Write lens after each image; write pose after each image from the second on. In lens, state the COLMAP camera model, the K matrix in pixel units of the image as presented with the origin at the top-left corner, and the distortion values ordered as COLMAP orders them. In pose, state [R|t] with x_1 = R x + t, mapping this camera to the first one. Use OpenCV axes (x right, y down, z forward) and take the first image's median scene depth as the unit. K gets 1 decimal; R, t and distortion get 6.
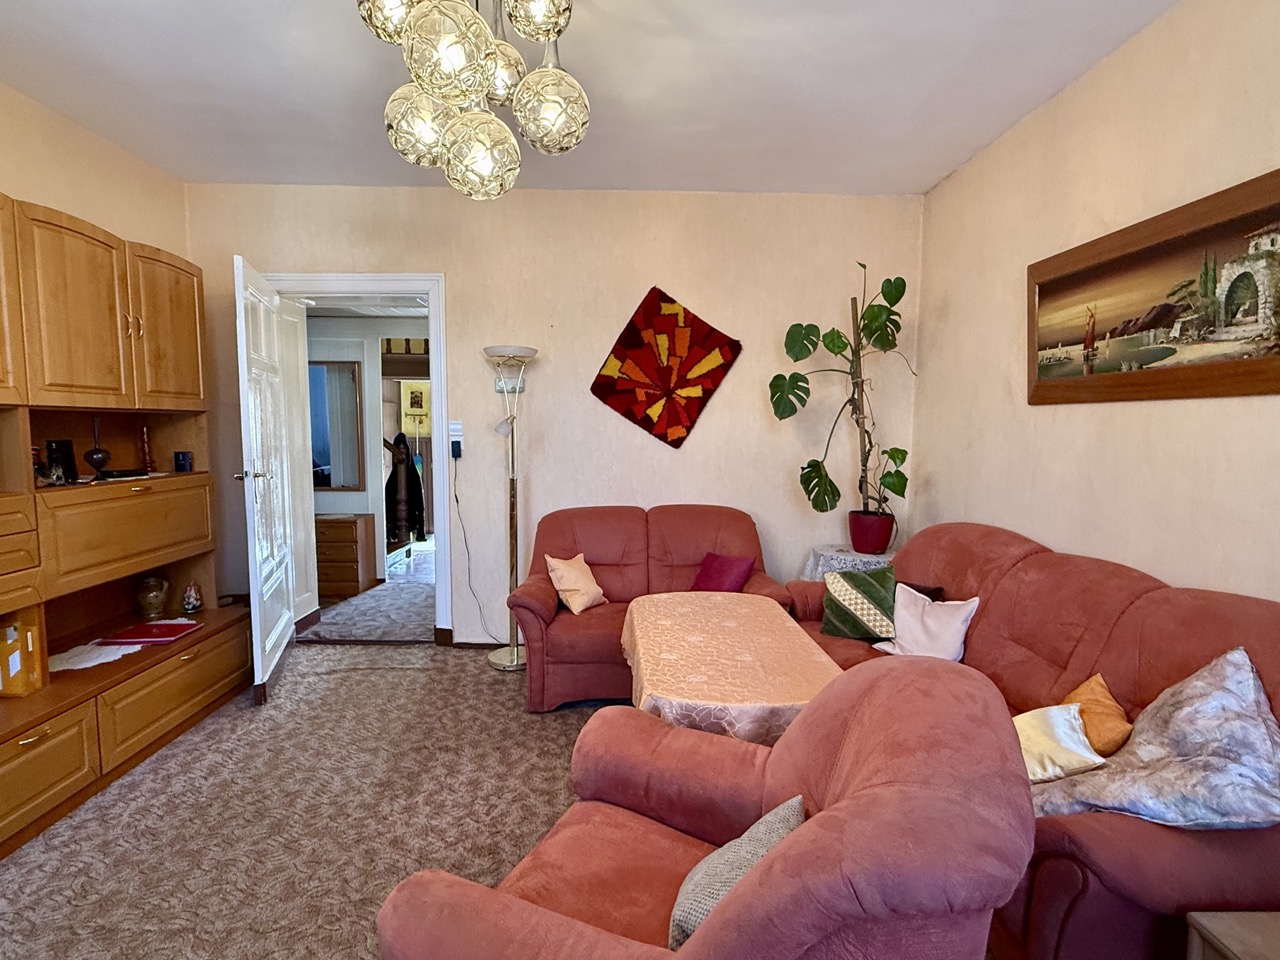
lens RADIAL K [[632.2, 0, 634.6], [0, 632.2, 480.2], [0, 0, 1]] dist [-0.007587, -0.000230]
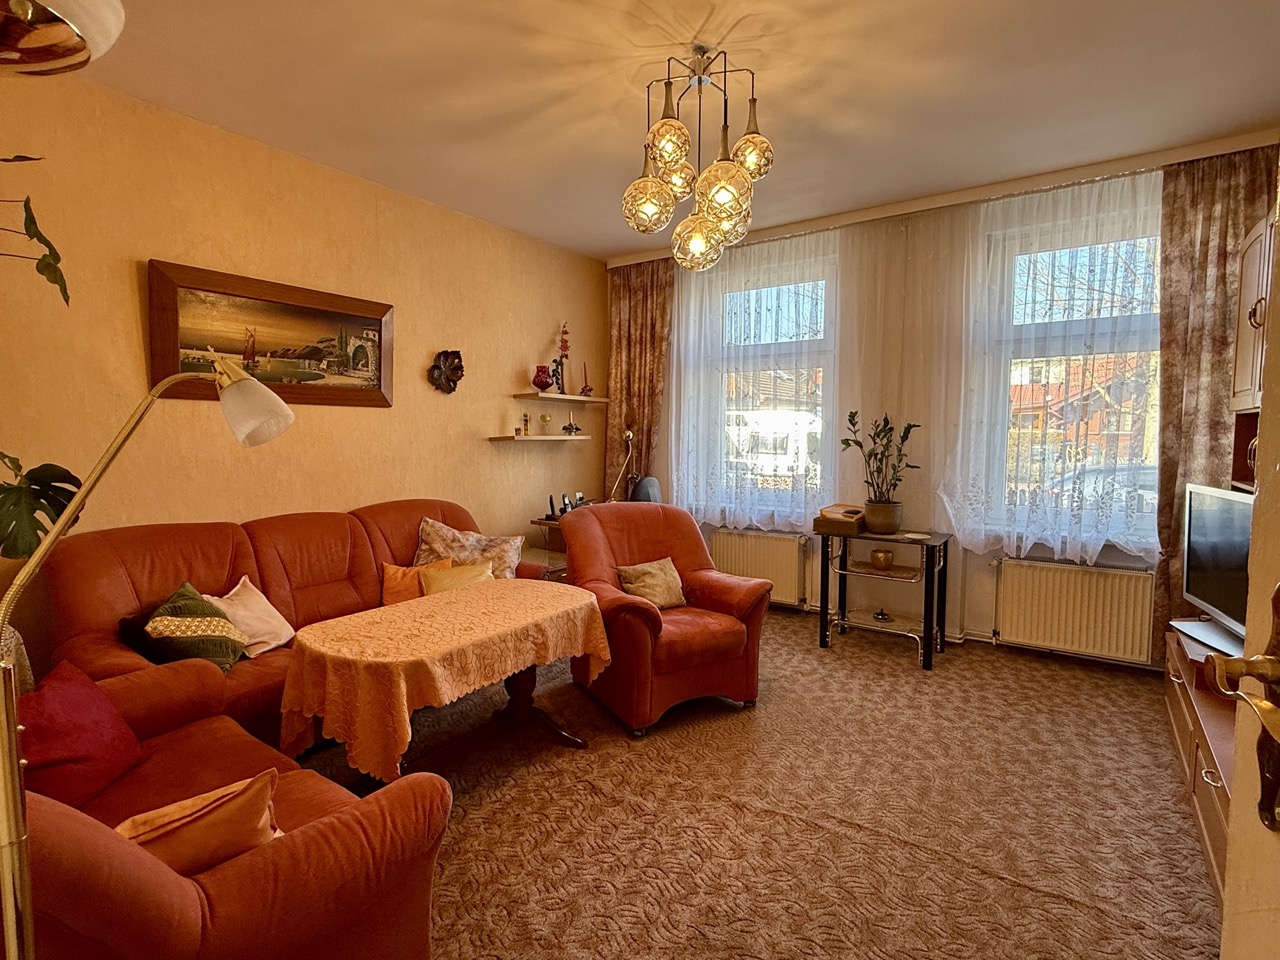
lens RADIAL K [[632.2, 0, 634.6], [0, 632.2, 480.2], [0, 0, 1]] dist [-0.007587, -0.000230]
pose [[-0.801542, -0.052755, 0.595606, -0.816658], [0.042319, 0.988597, 0.144515, -0.135834], [-0.596439, 0.141041, -0.790170, 1.829861]]
